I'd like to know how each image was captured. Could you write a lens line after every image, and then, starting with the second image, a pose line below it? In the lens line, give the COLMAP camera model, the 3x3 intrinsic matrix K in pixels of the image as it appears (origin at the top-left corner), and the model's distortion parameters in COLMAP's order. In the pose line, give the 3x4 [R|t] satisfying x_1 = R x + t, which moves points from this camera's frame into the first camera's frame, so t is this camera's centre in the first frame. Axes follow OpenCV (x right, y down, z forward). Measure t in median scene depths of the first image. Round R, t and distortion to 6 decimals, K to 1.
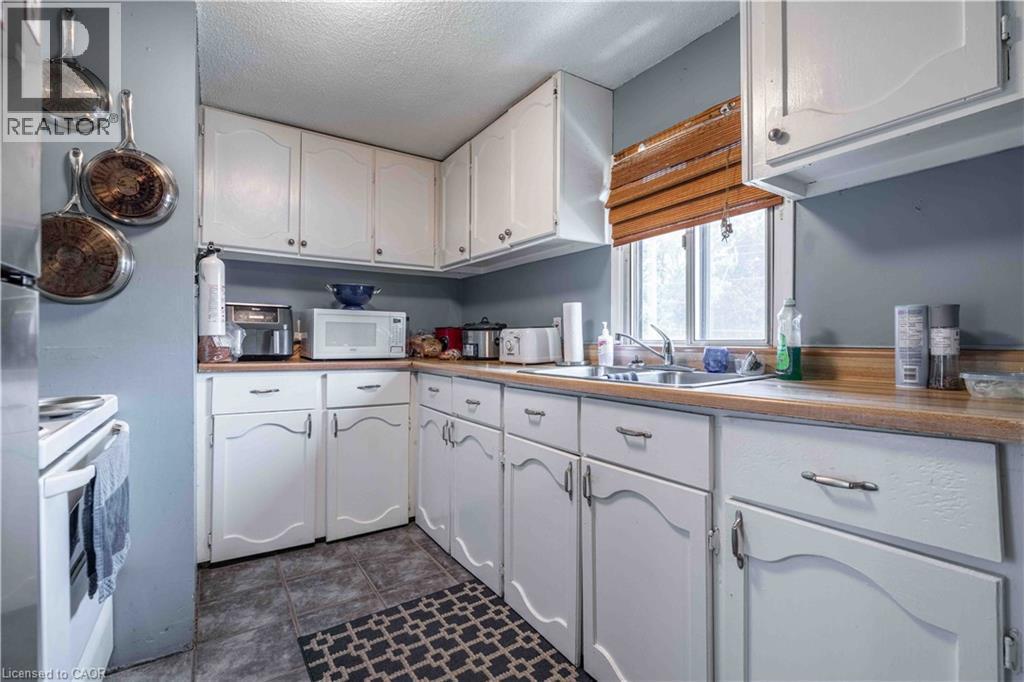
lens RADIAL K [[462.8, 0, 508.2], [0, 462.8, 336.6], [0, 0, 1]] dist [-0.000197, 0.001133]
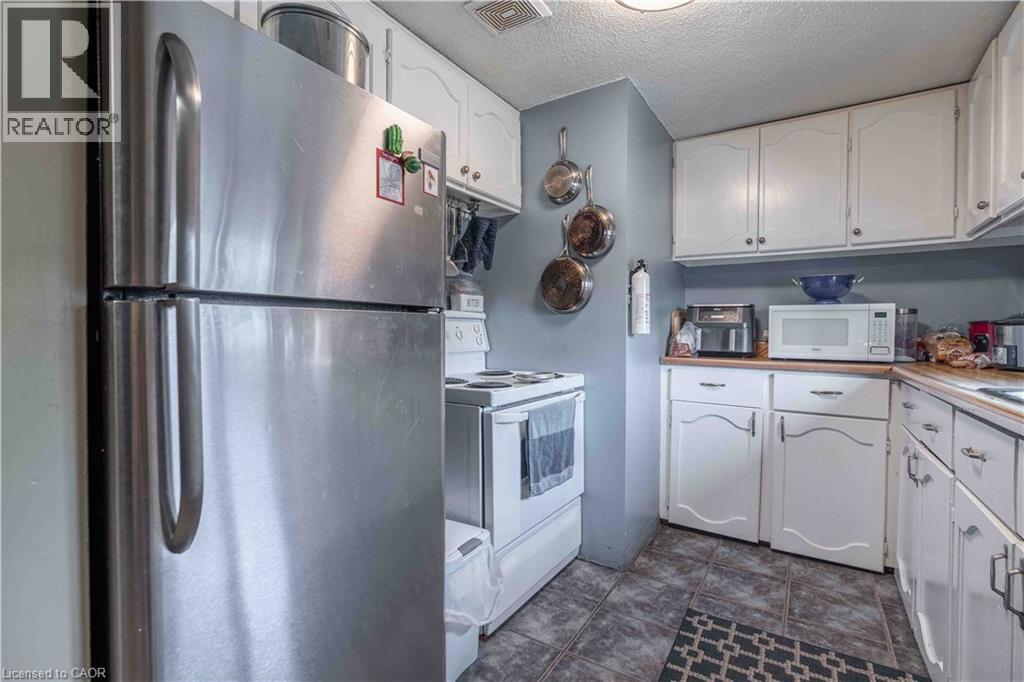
lens RADIAL K [[462.8, 0, 507.1], [0, 462.8, 336.0], [0, 0, 1]] dist [-0.000197, 0.001133]
pose [[0.416140, 0.002435, -0.909297, 0.277566], [0.001188, 0.999994, 0.003221, -0.000998], [0.909300, -0.002420, 0.416134, 0.113532]]
